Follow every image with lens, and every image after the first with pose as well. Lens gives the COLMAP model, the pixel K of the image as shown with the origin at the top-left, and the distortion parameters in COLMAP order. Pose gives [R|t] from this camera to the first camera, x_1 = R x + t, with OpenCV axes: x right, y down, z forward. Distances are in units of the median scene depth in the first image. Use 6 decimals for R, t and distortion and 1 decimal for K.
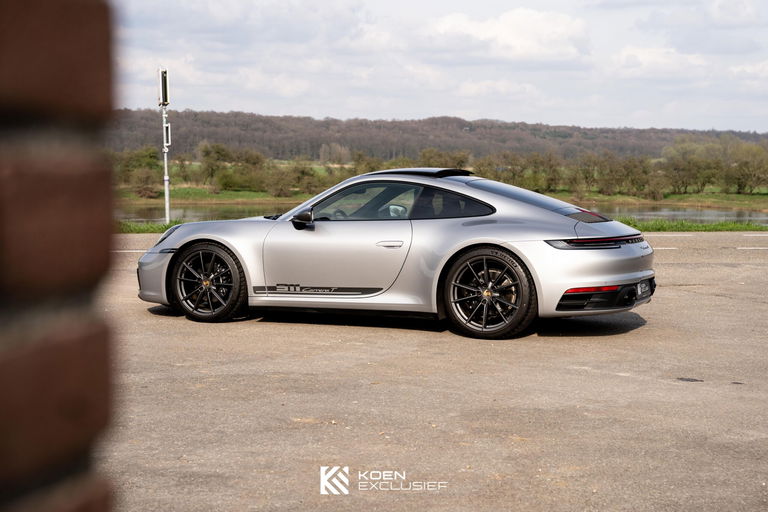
lens RADIAL K [[1311.2, 0, 398.4], [0, 1311.2, 240.1], [0, 0, 1]] dist [0.234266, 0.000000]
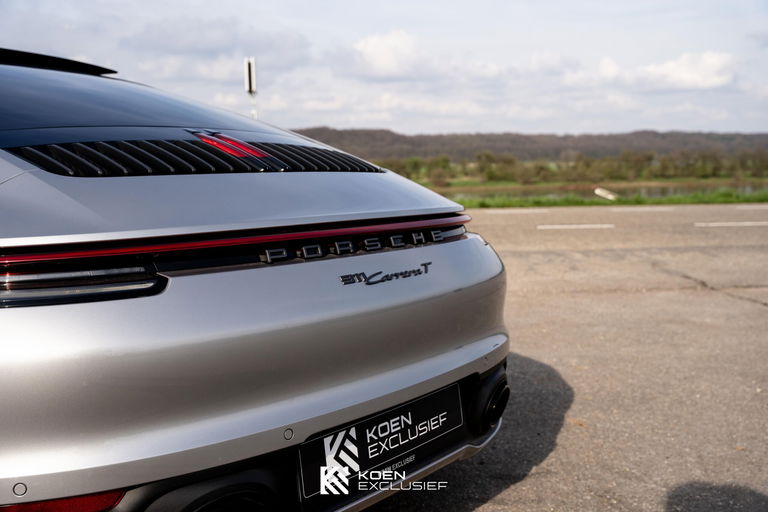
lens RADIAL K [[799.4, 0, 383.0], [0, 799.4, 251.5], [0, 0, 1]] dist [0.020557, 0.000000]
pose [[0.959917, 0.000860, -0.280284, 0.216108], [0.012756, 0.998825, 0.046752, -0.005507], [0.279995, -0.048453, 0.958778, 0.817437]]
